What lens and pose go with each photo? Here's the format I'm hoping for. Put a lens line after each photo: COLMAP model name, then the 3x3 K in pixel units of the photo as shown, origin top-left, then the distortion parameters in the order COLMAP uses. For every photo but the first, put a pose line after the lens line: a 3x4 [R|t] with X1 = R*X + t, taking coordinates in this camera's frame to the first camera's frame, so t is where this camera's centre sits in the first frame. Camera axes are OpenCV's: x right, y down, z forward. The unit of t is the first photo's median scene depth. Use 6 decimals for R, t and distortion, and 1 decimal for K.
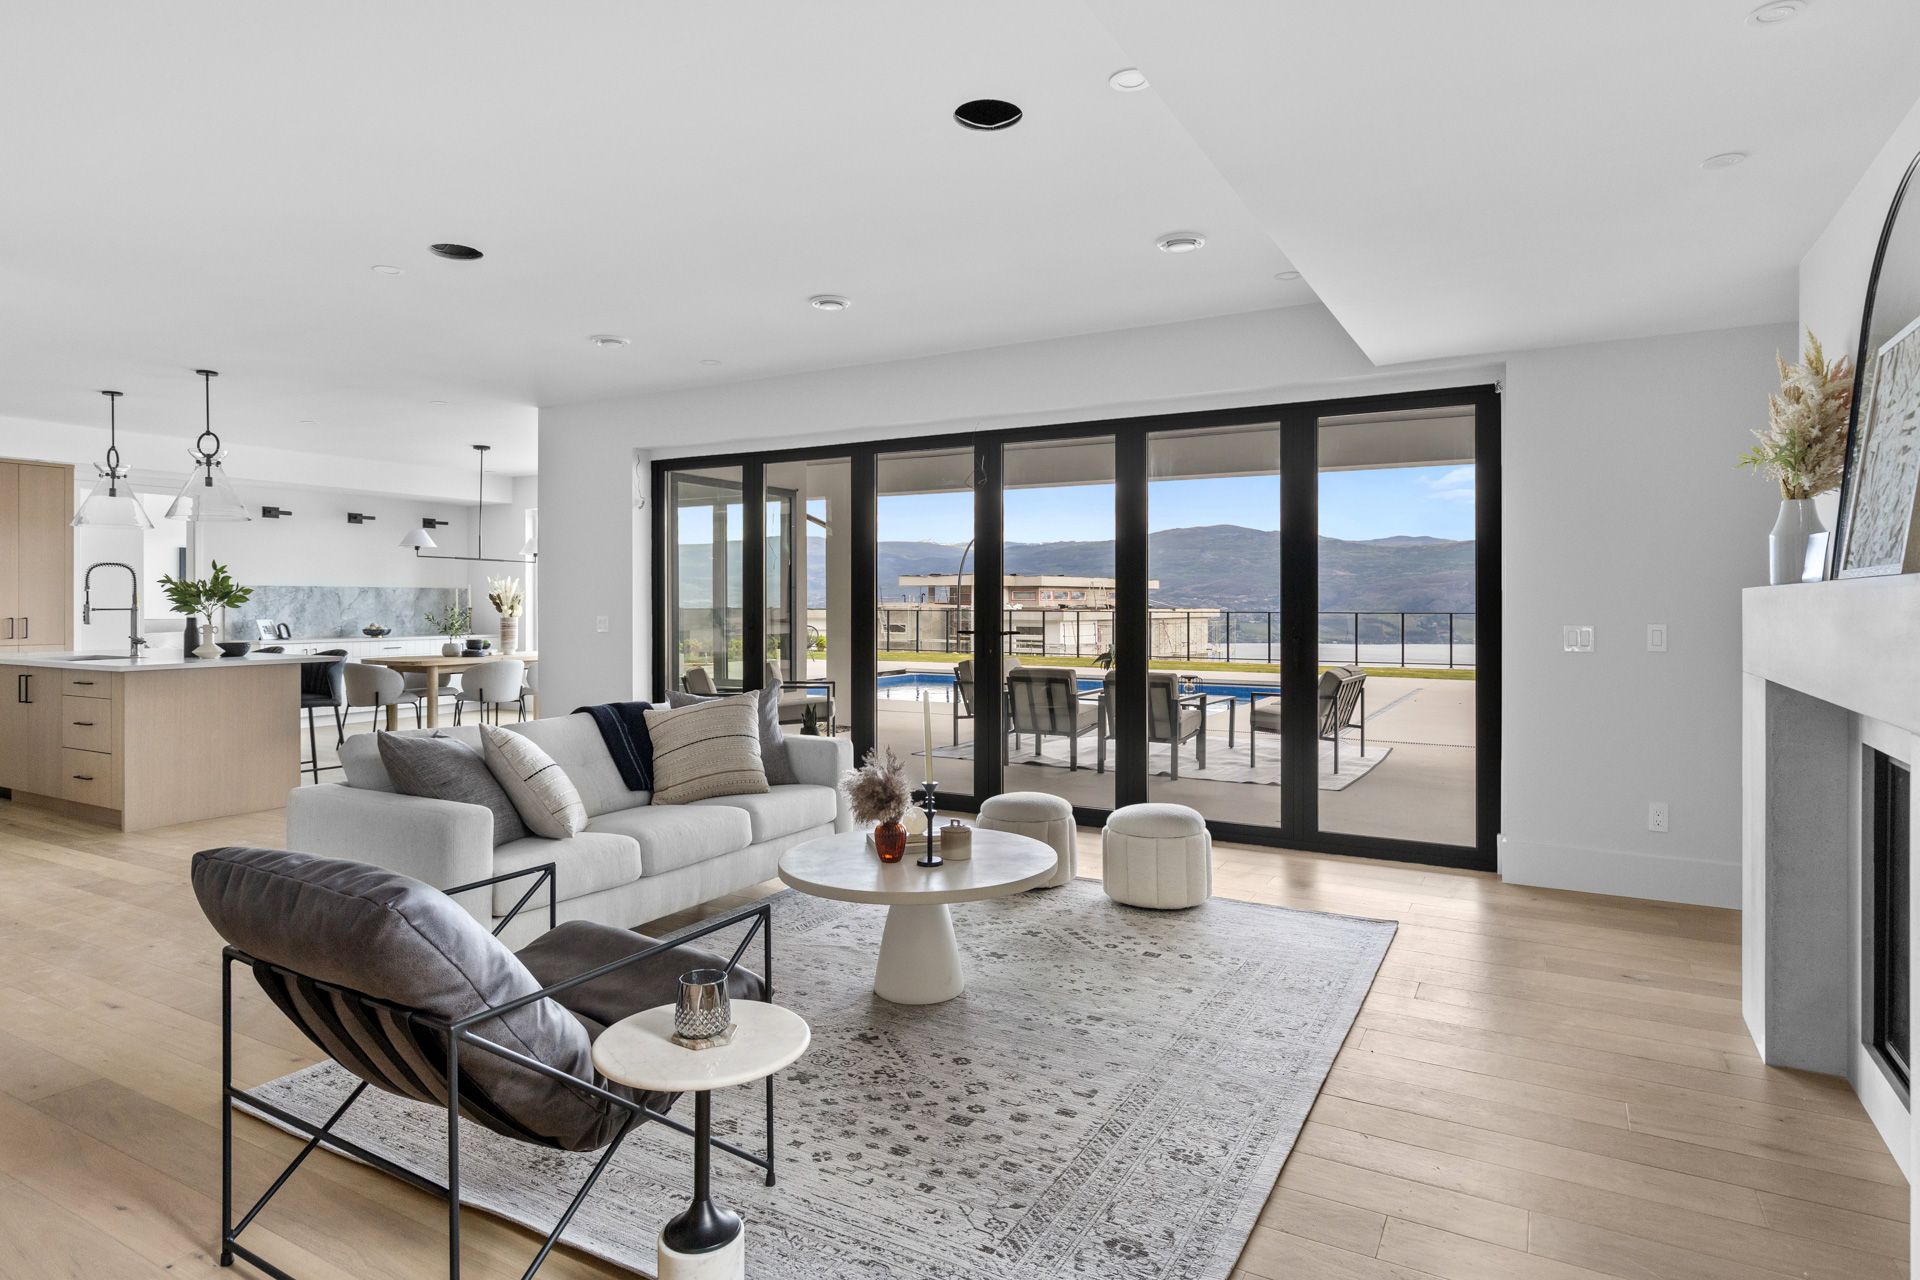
lens RADIAL K [[1051.2, 0, 963.9], [0, 1051.2, 641.2], [0, 0, 1]] dist [-0.001053, -0.001448]
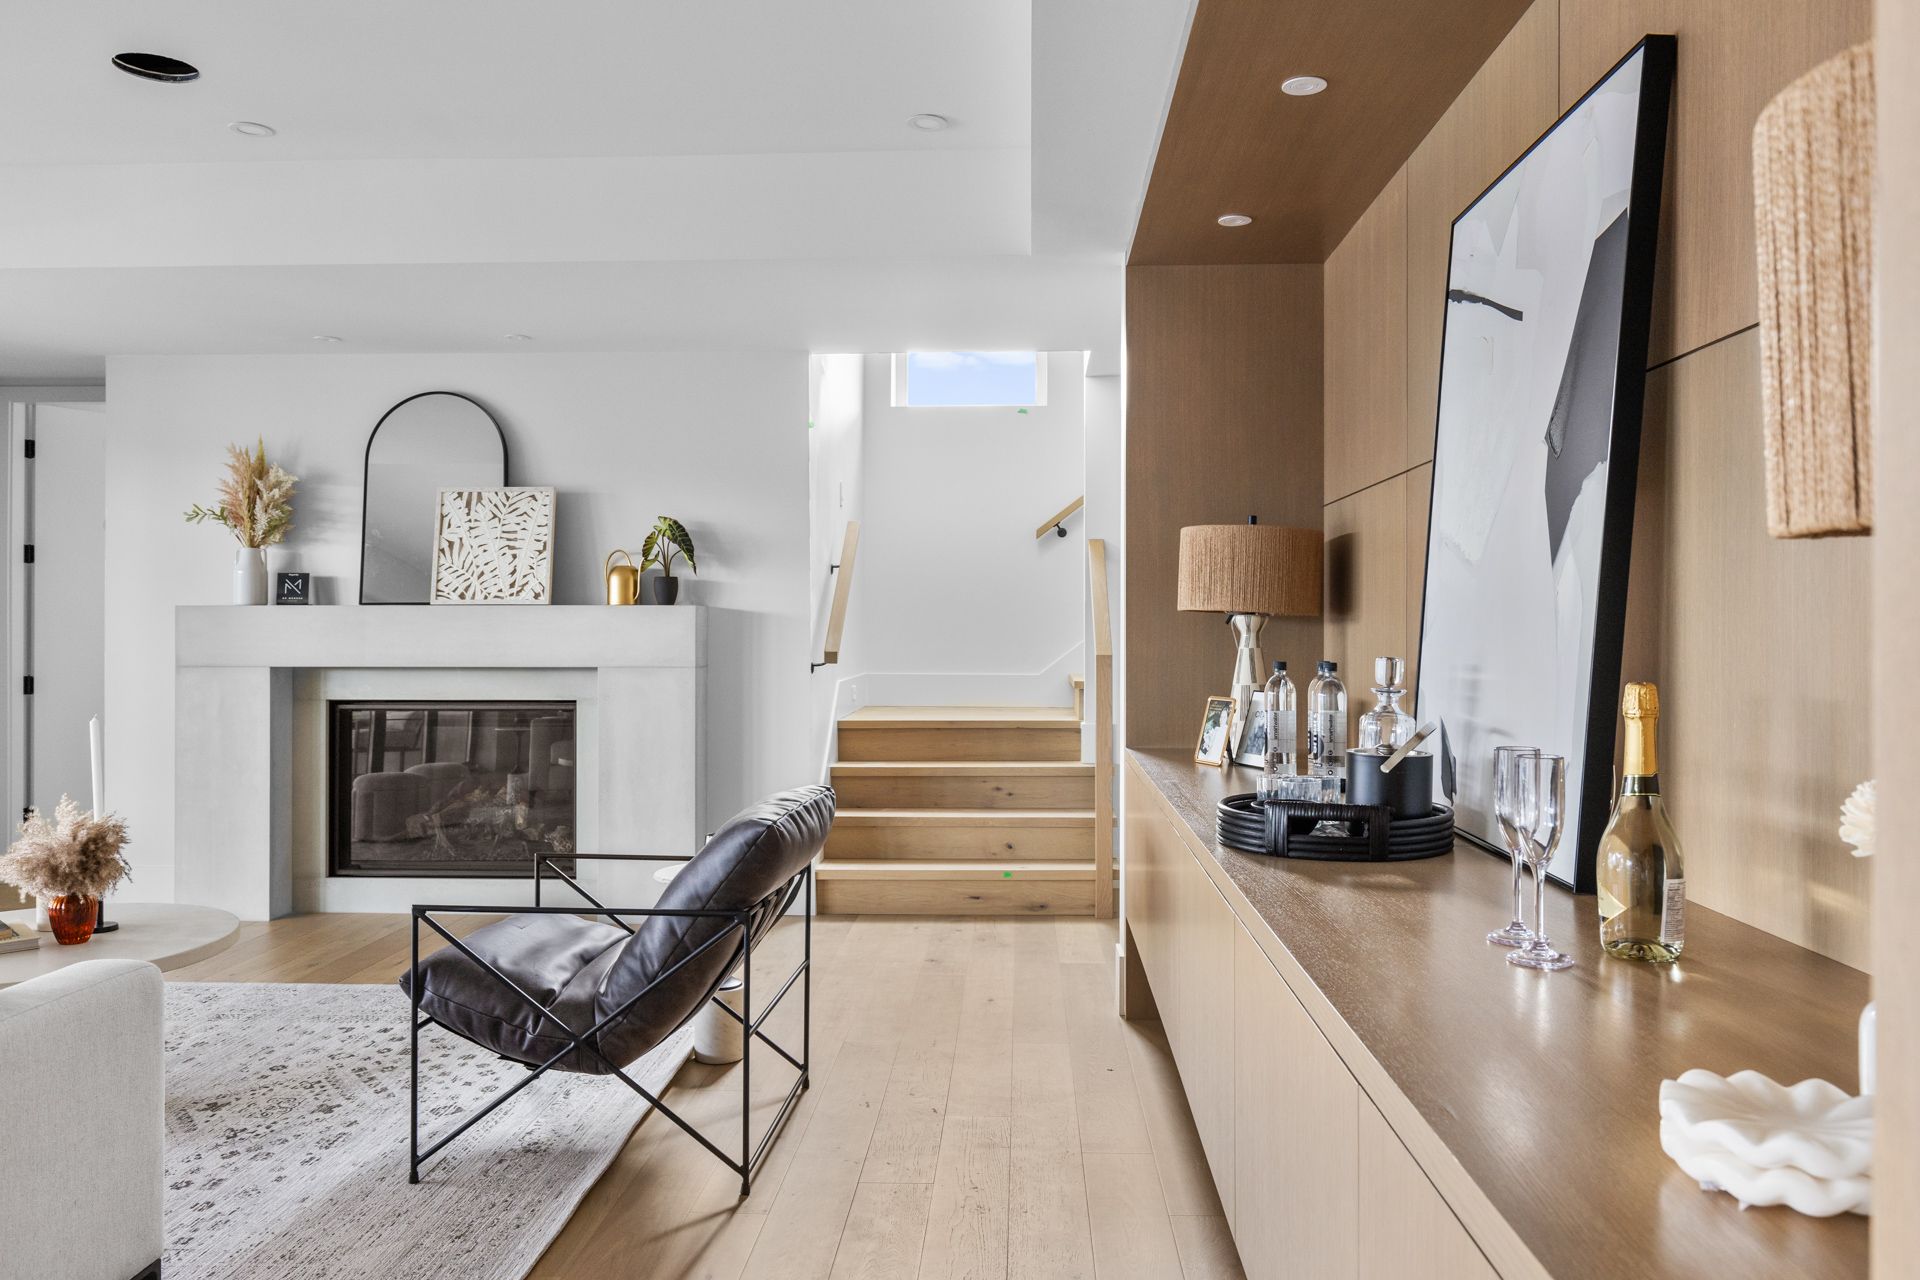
lens RADIAL K [[1389.6, 0, 968.3], [0, 1389.6, 637.8], [0, 0, 1]] dist [0.003174, 0.000703]
pose [[-0.446494, -0.010395, 0.894726, -1.477370], [0.033435, 0.999040, 0.028292, -0.025130], [-0.894162, 0.042547, -0.445718, 0.985898]]
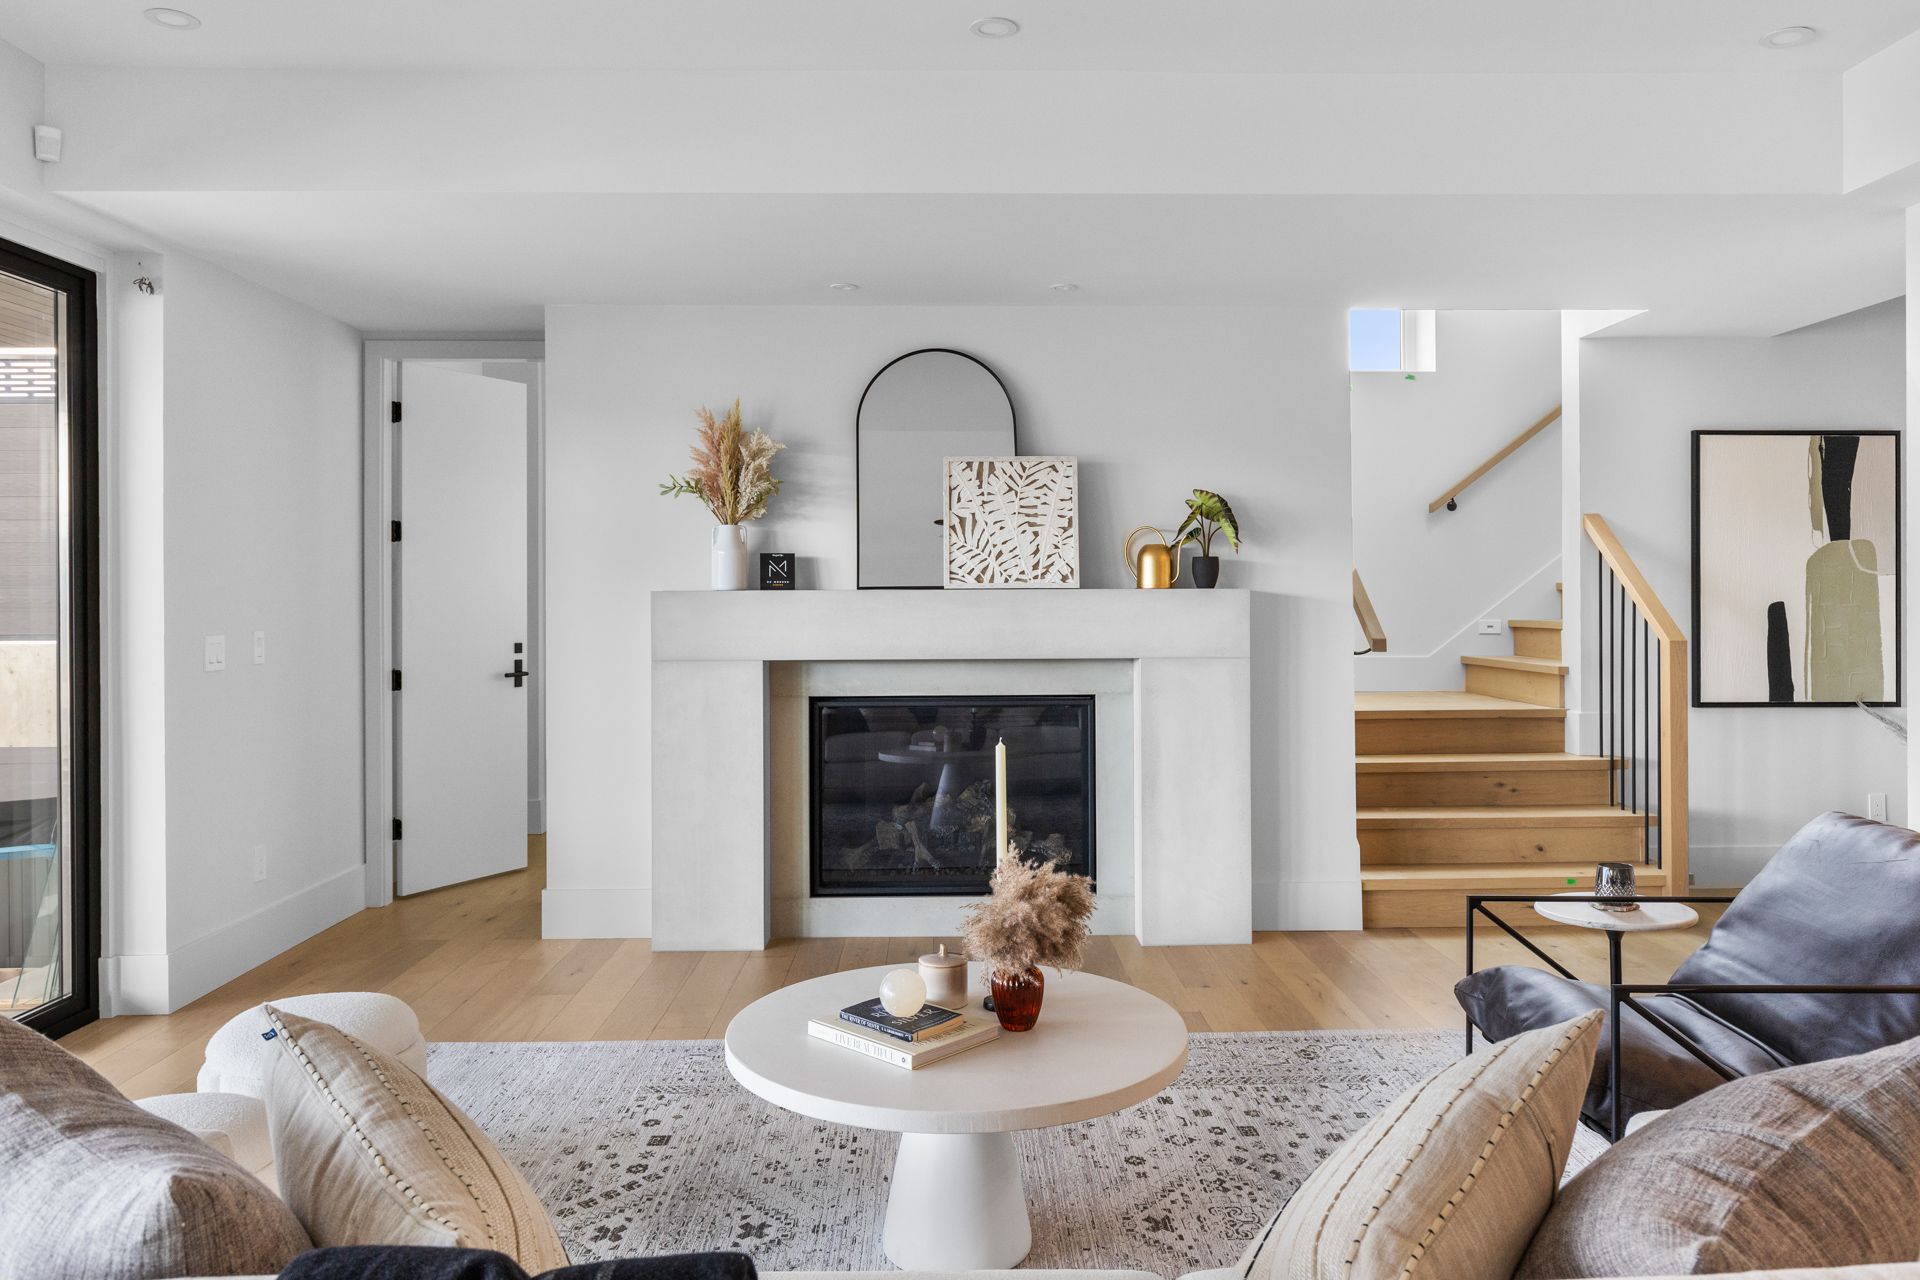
lens RADIAL K [[1365.4, 0, 981.1], [0, 1365.4, 597.4], [0, 0, 1]] dist [0.000697, 0.000965]
pose [[-0.506492, -0.002854, 0.862240, -0.863373], [0.036178, 0.999044, 0.024558, -0.072233], [-0.861486, 0.043632, -0.505904, 1.627312]]
